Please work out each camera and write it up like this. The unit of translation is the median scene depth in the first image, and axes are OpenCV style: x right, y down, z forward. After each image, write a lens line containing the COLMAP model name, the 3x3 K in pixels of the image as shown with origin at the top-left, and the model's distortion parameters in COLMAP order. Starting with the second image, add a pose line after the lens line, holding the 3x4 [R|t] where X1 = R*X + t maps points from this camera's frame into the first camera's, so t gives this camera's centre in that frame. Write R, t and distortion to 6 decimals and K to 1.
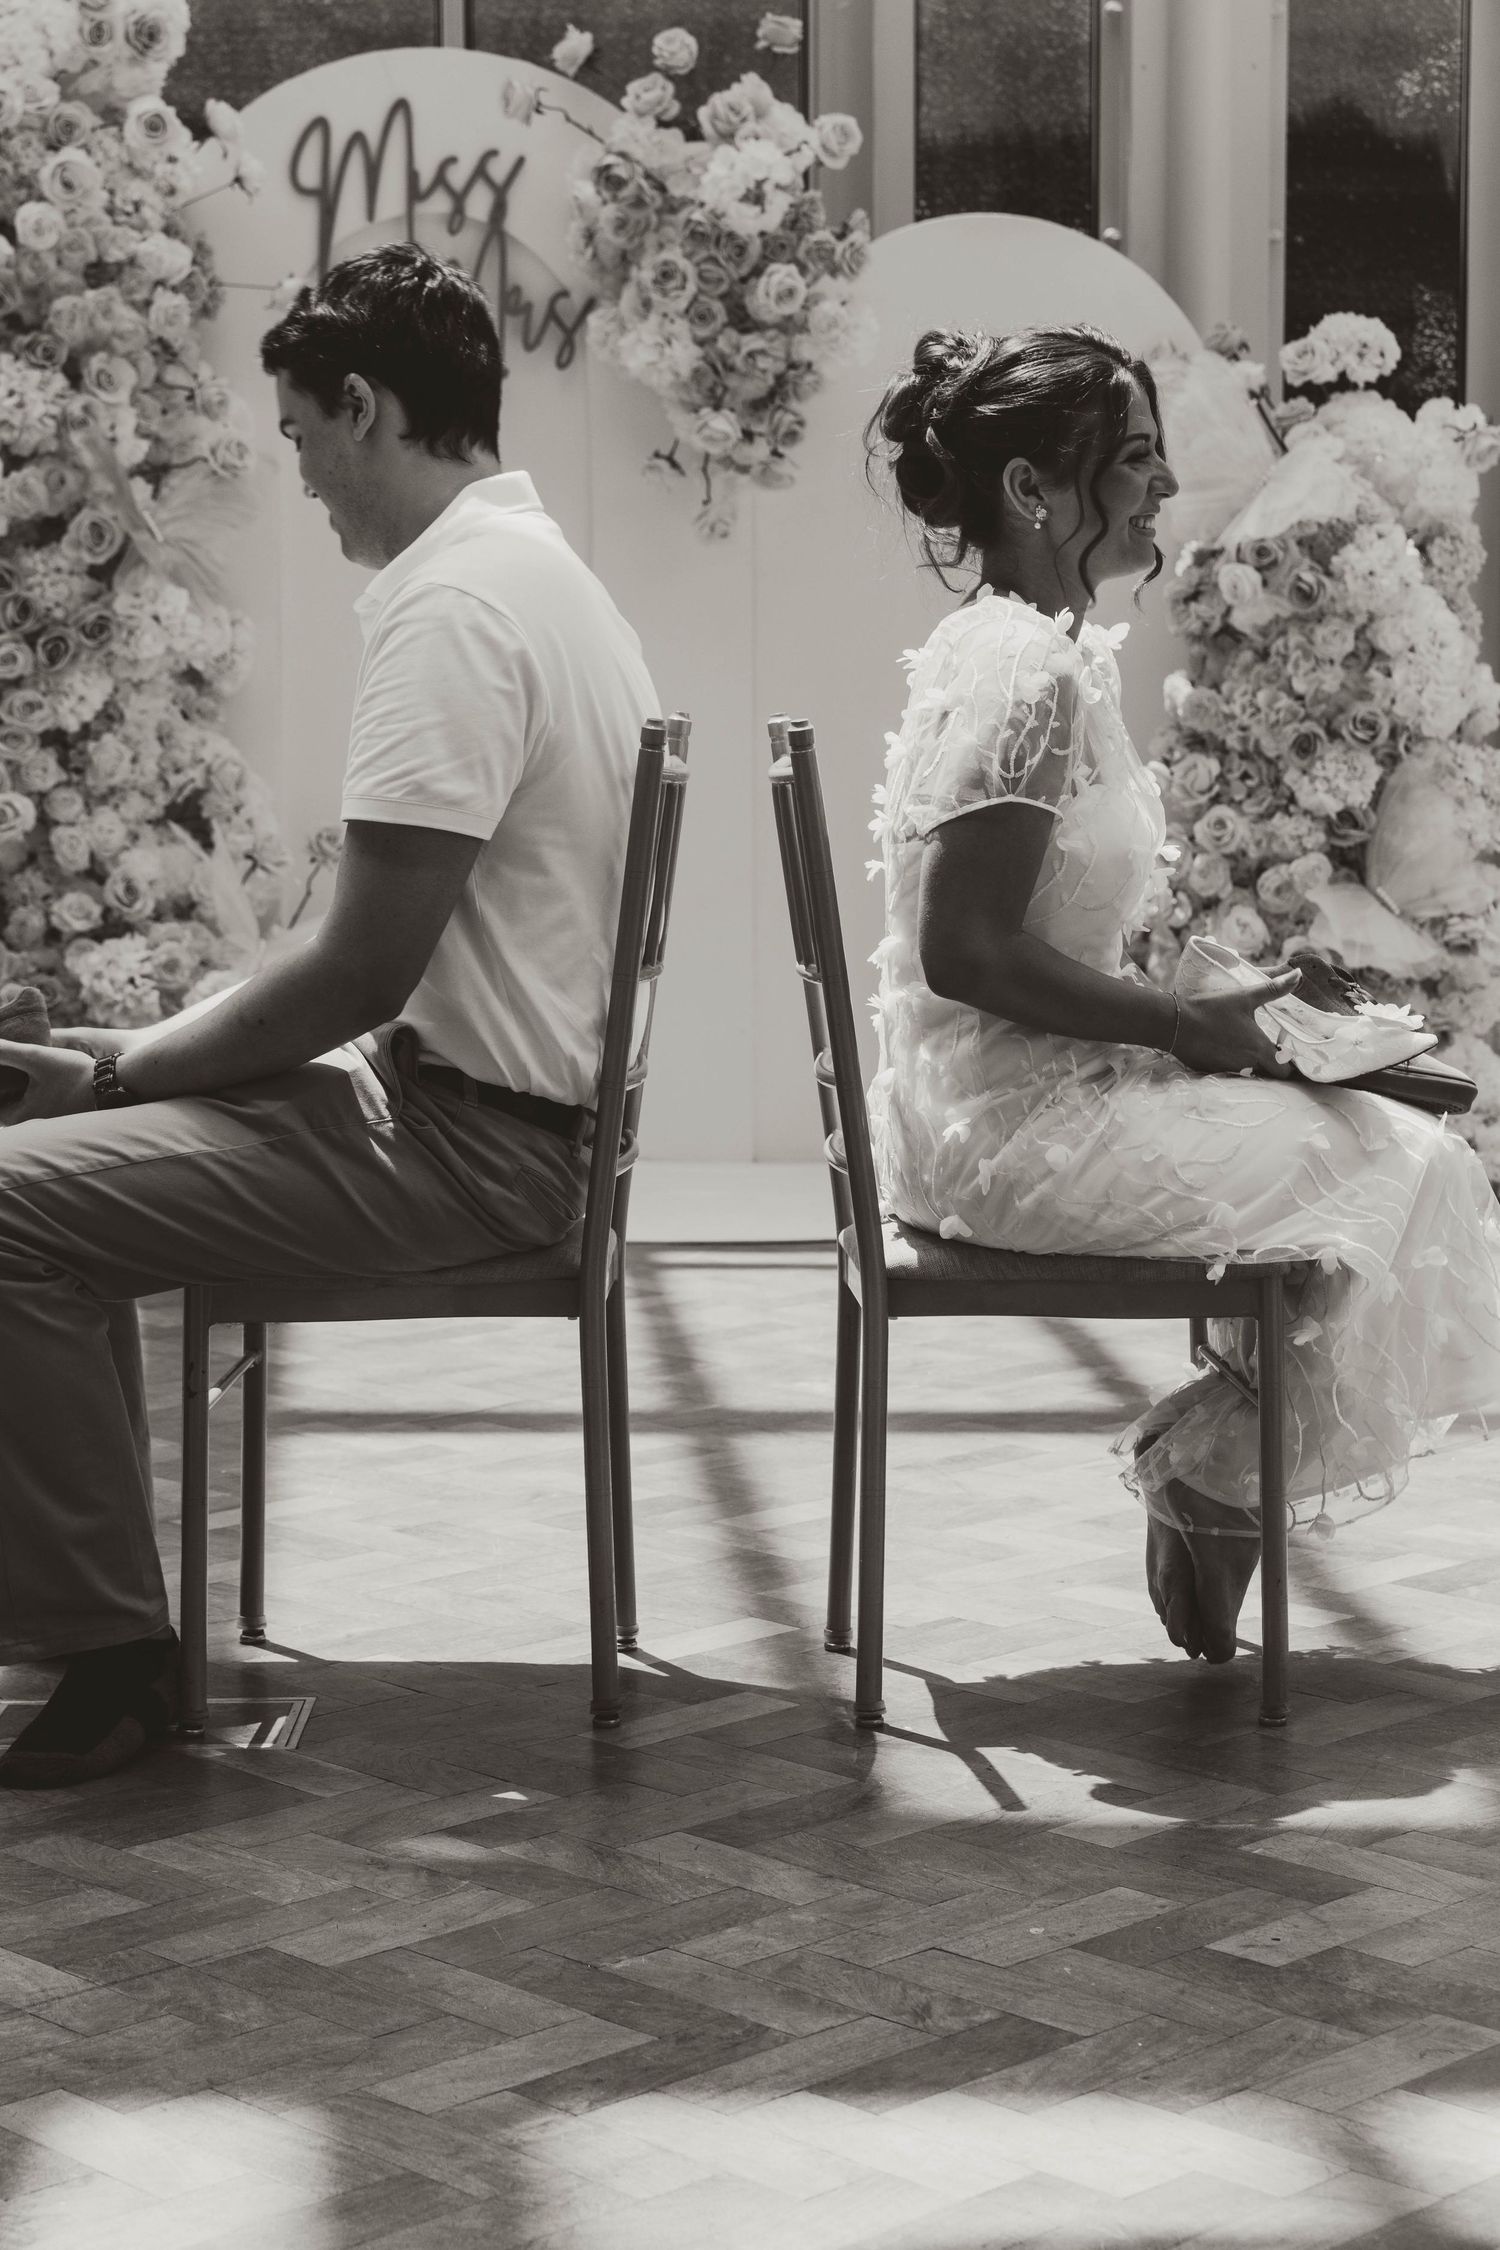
lens RADIAL K [[4295.8, 0, 765.7], [0, 4295.8, 1139.5], [0, 0, 1]] dist [0.017650, 0.000000]
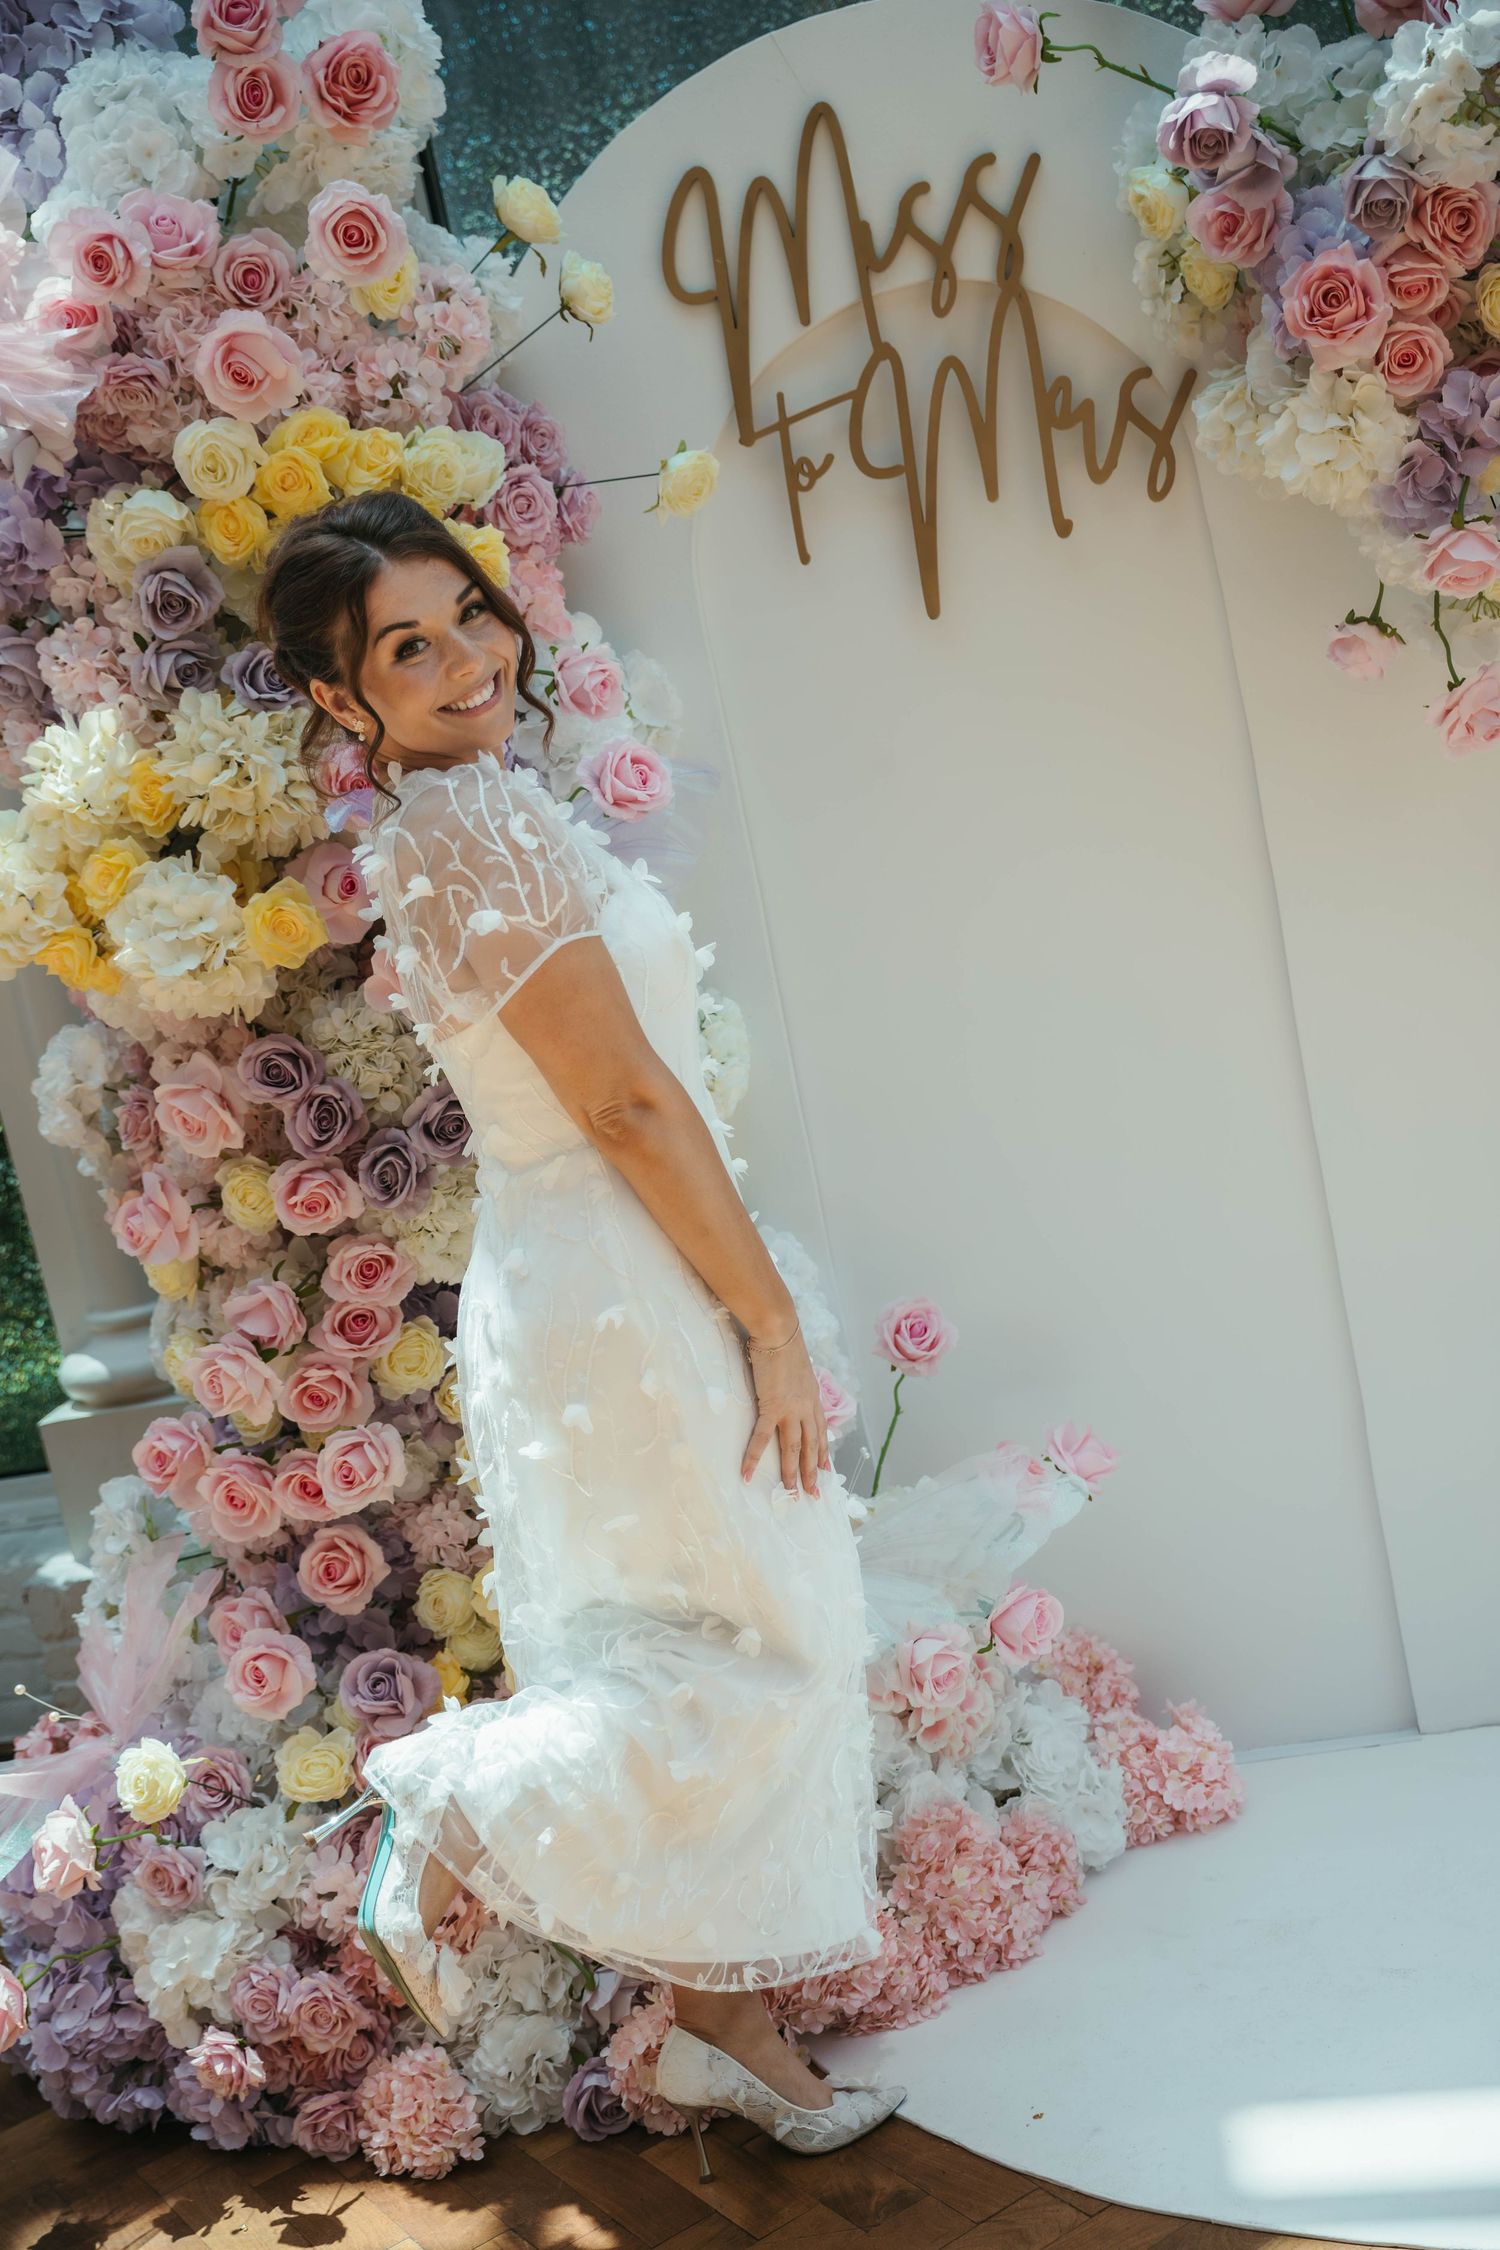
lens RADIAL K [[2714.8, 0, 753.7], [0, 2714.8, 1134.2], [0, 0, 1]] dist [0.061479, 0.000000]
pose [[0.963050, -0.159015, -0.217369, -0.034840], [0.175378, 0.982788, 0.058058, -0.130274], [0.204395, -0.094034, 0.974361, 0.639046]]
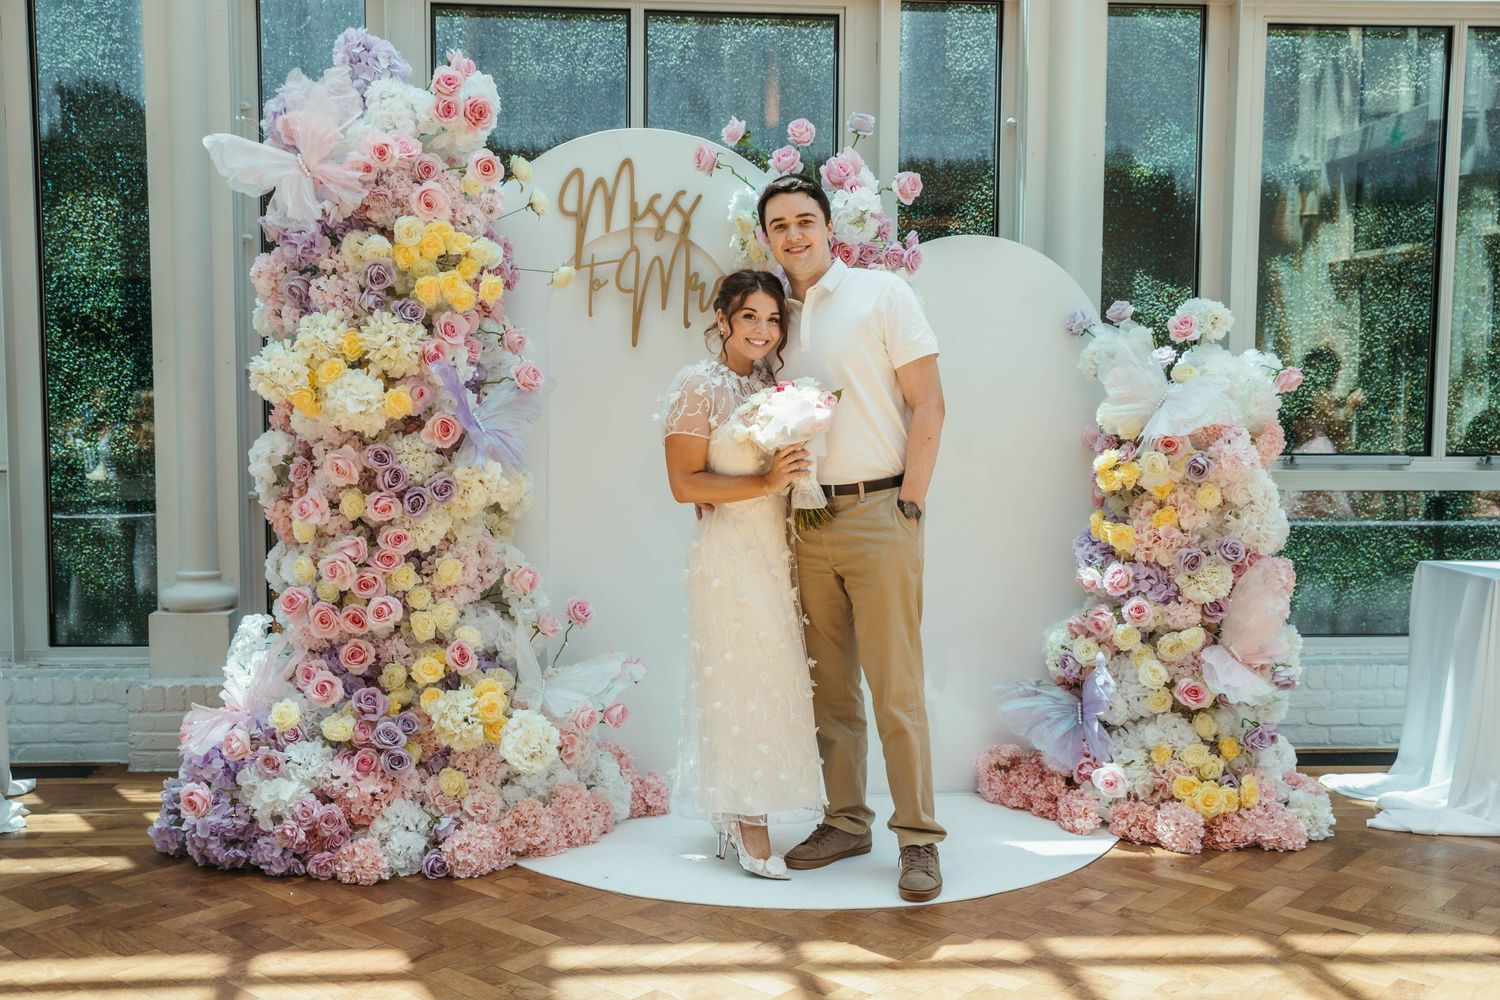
lens RADIAL K [[1543.9, 0, 743.4], [0, 1543.9, 504.0], [0, 0, 1]] dist [0.007660, 0.000000]
pose [[0.996255, 0.003811, 0.086374, -0.094566], [-0.000464, 0.999249, -0.038745, -0.090604], [-0.086457, 0.038560, 0.995509, 0.429780]]
